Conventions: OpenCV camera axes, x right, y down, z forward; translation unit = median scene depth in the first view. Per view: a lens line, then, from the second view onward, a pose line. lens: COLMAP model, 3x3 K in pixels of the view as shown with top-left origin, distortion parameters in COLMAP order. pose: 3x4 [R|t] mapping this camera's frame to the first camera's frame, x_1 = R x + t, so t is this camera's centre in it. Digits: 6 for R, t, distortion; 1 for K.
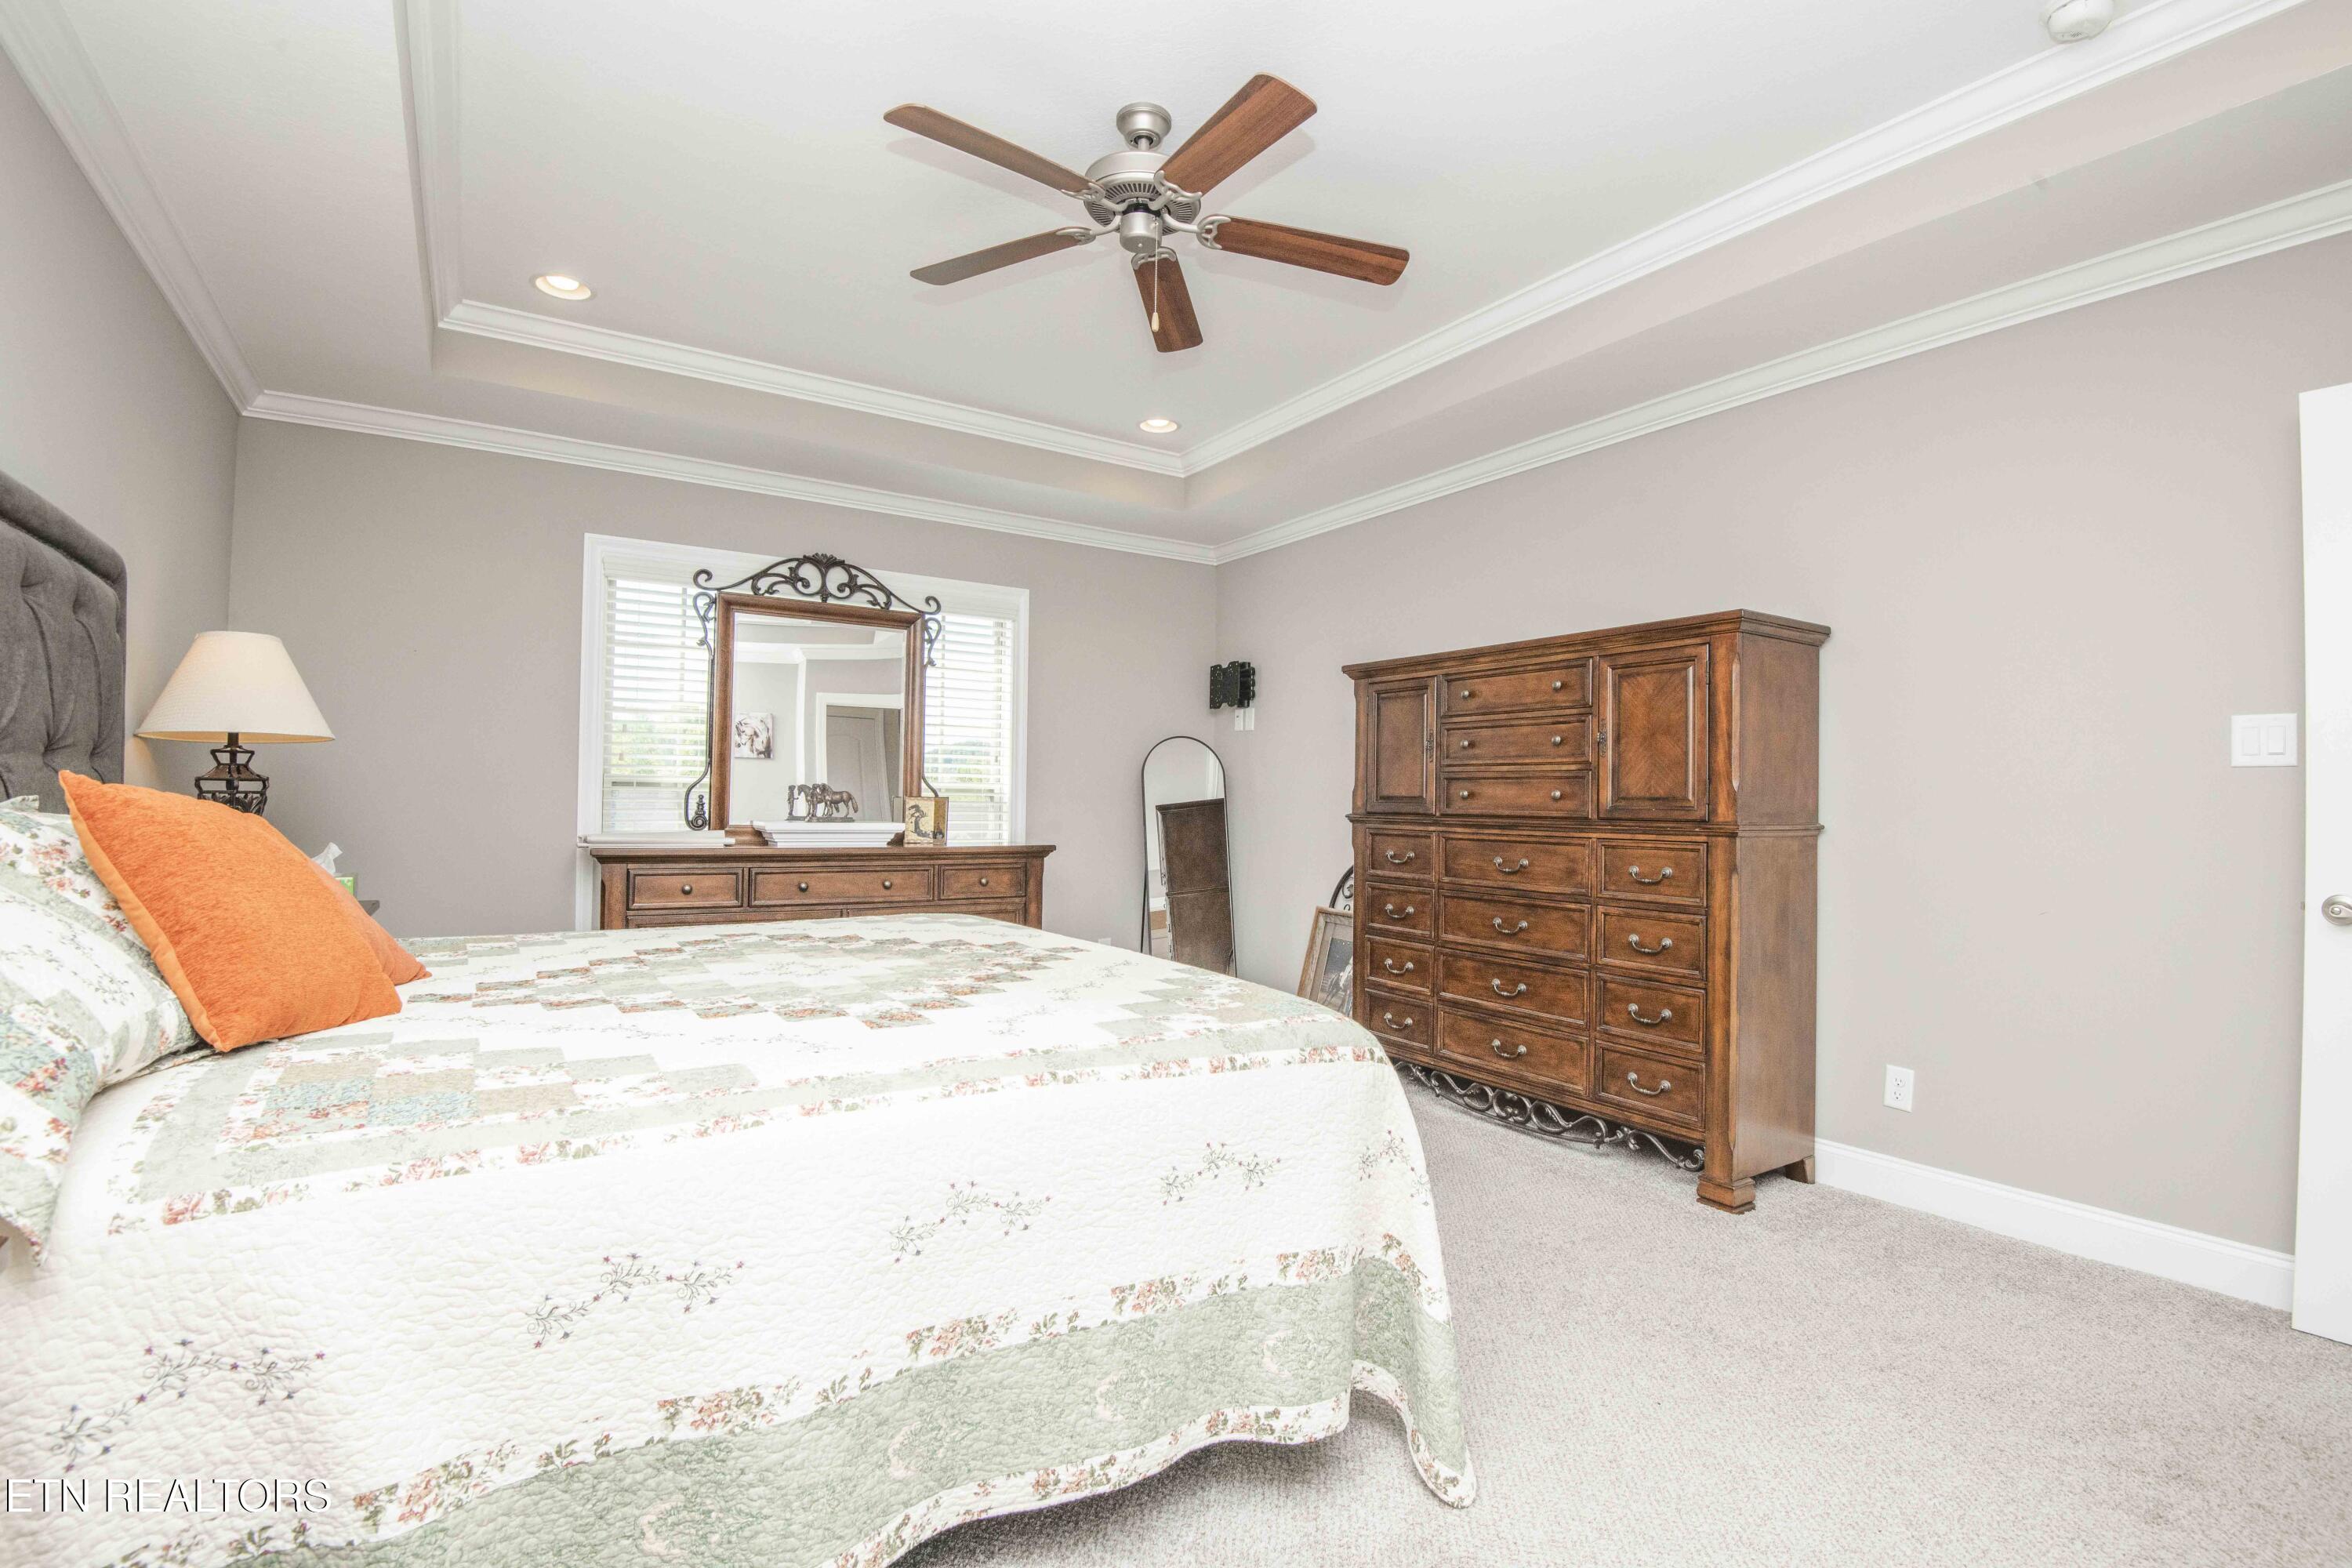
lens RADIAL K [[1085.0, 0, 1187.9], [0, 1085.0, 780.9], [0, 0, 1]] dist [-0.005632, -0.025161]
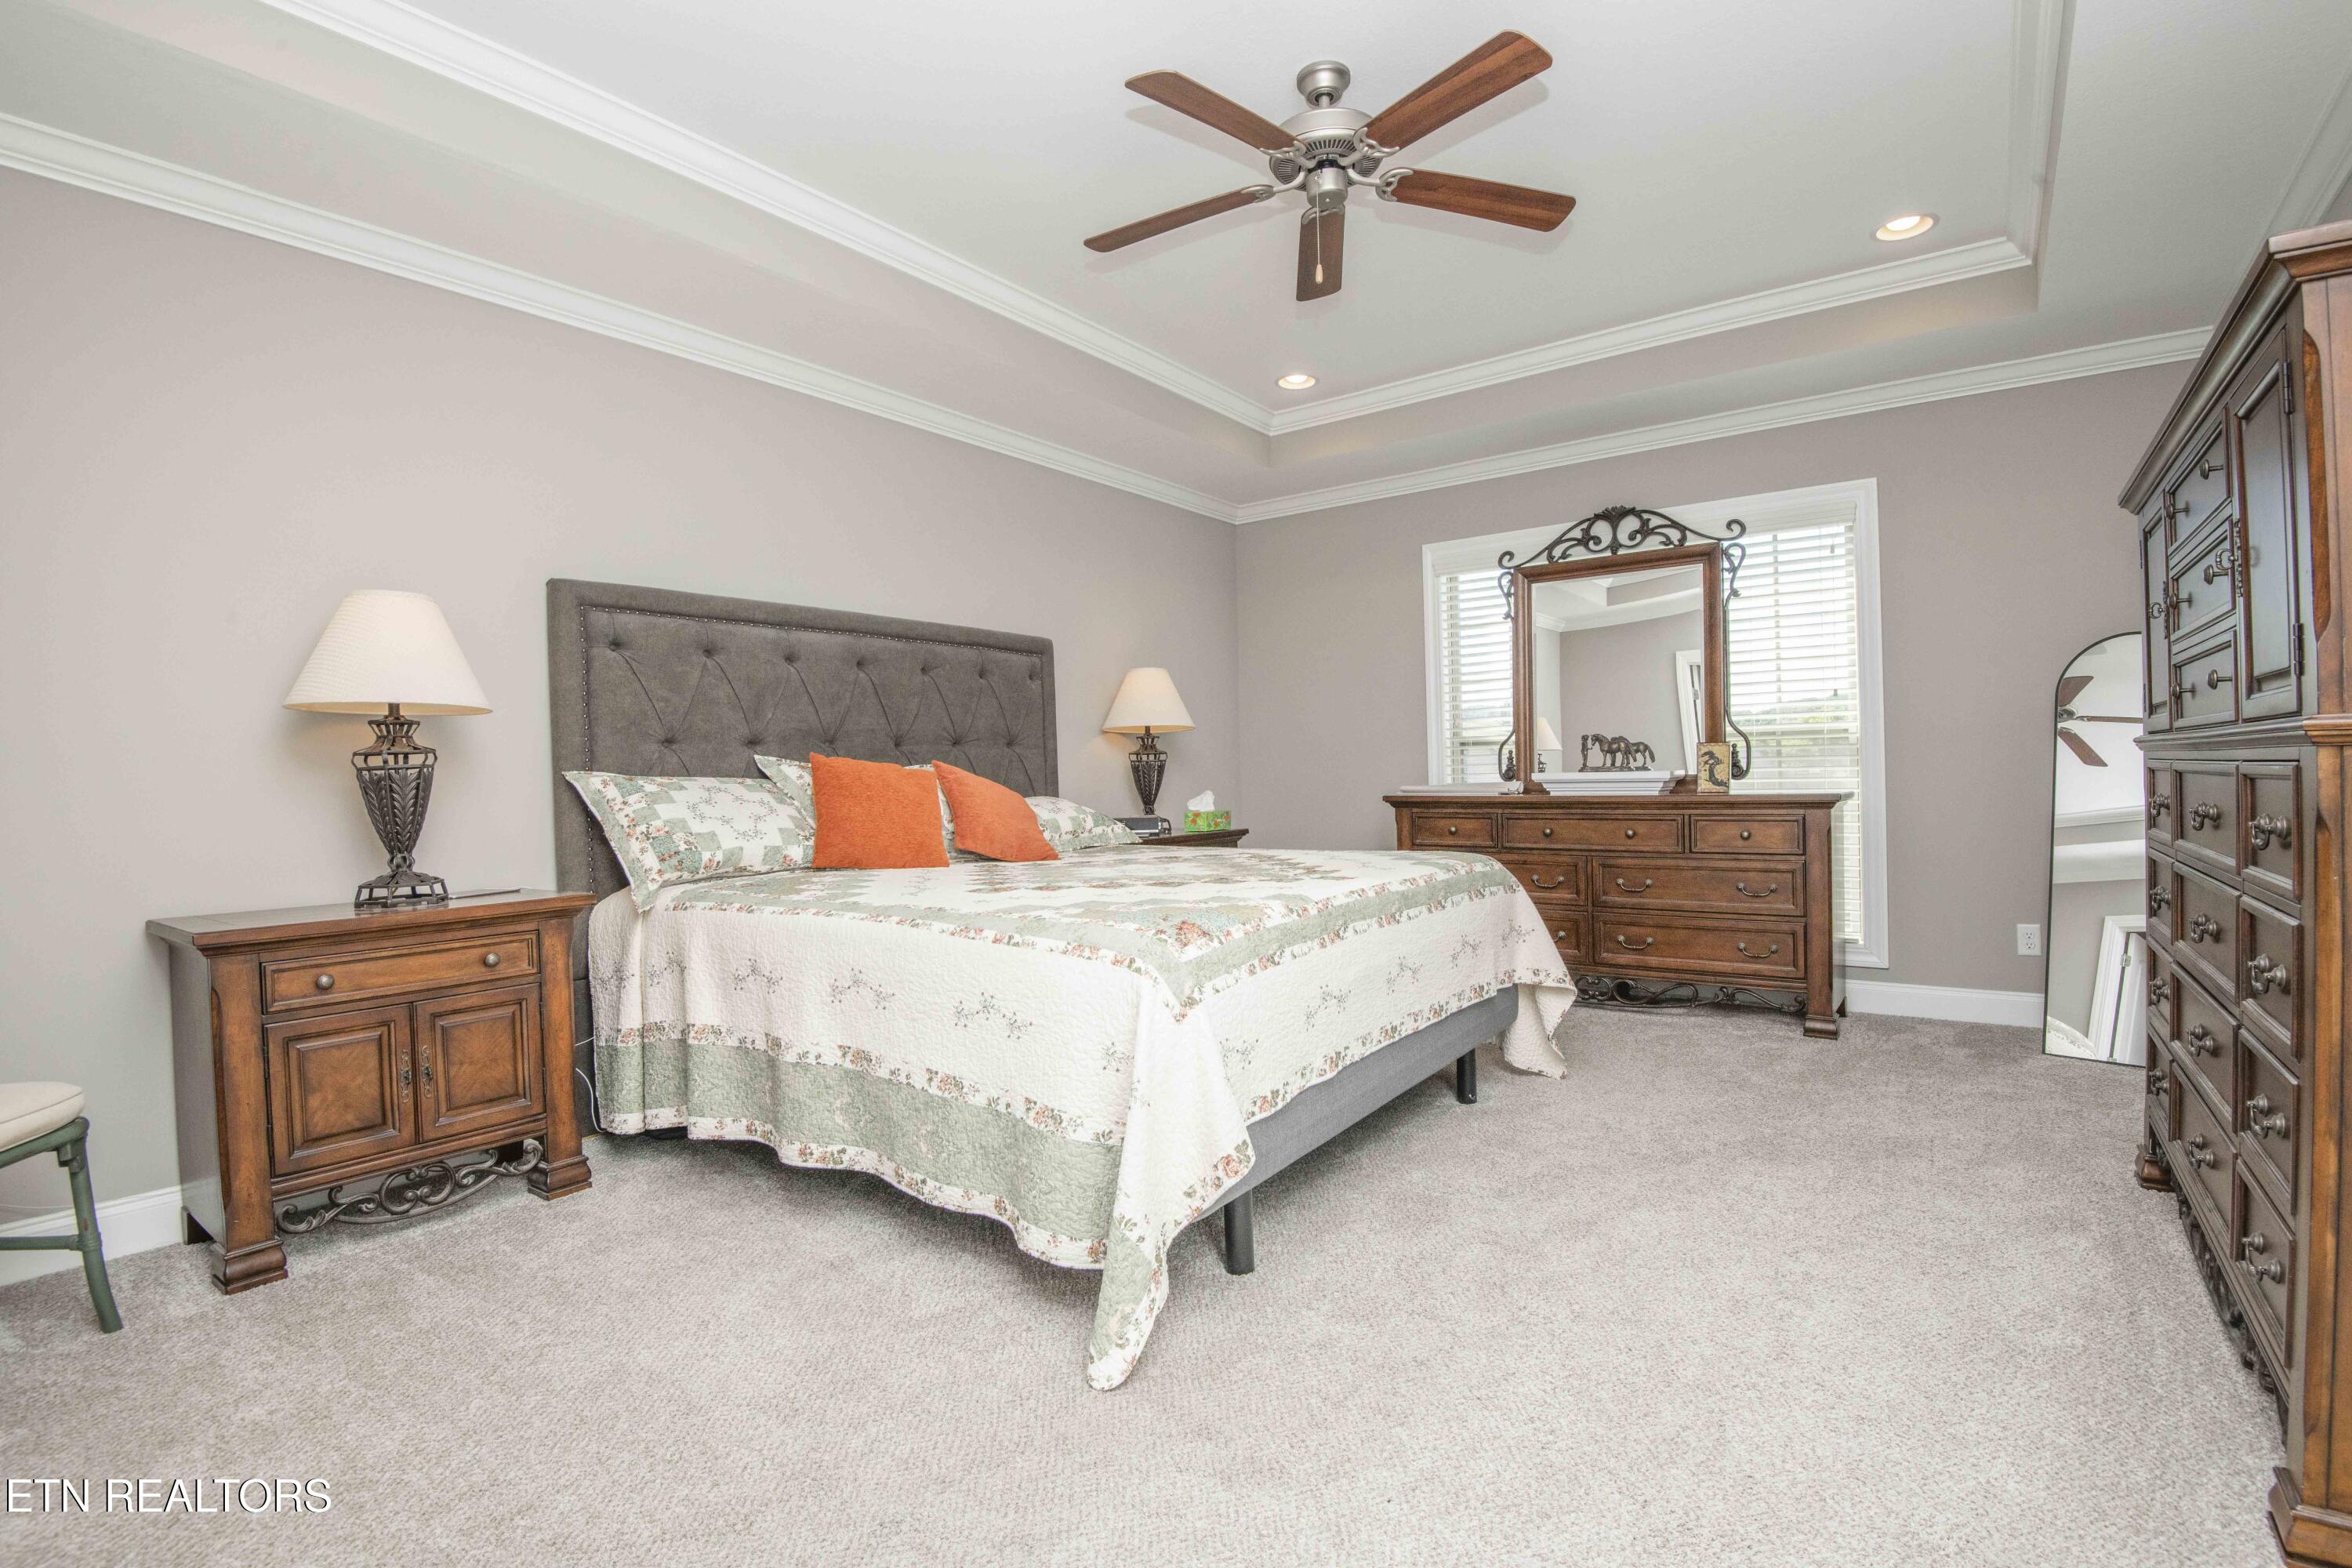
lens RADIAL K [[1085.0, 0, 1187.9], [0, 1085.0, 780.9], [0, 0, 1]] dist [-0.005632, -0.025161]
pose [[0.356489, -0.017795, -0.934130, 0.568604], [0.046627, 0.998912, -0.001235, 0.035254], [0.933135, -0.043115, 0.356931, 0.318121]]
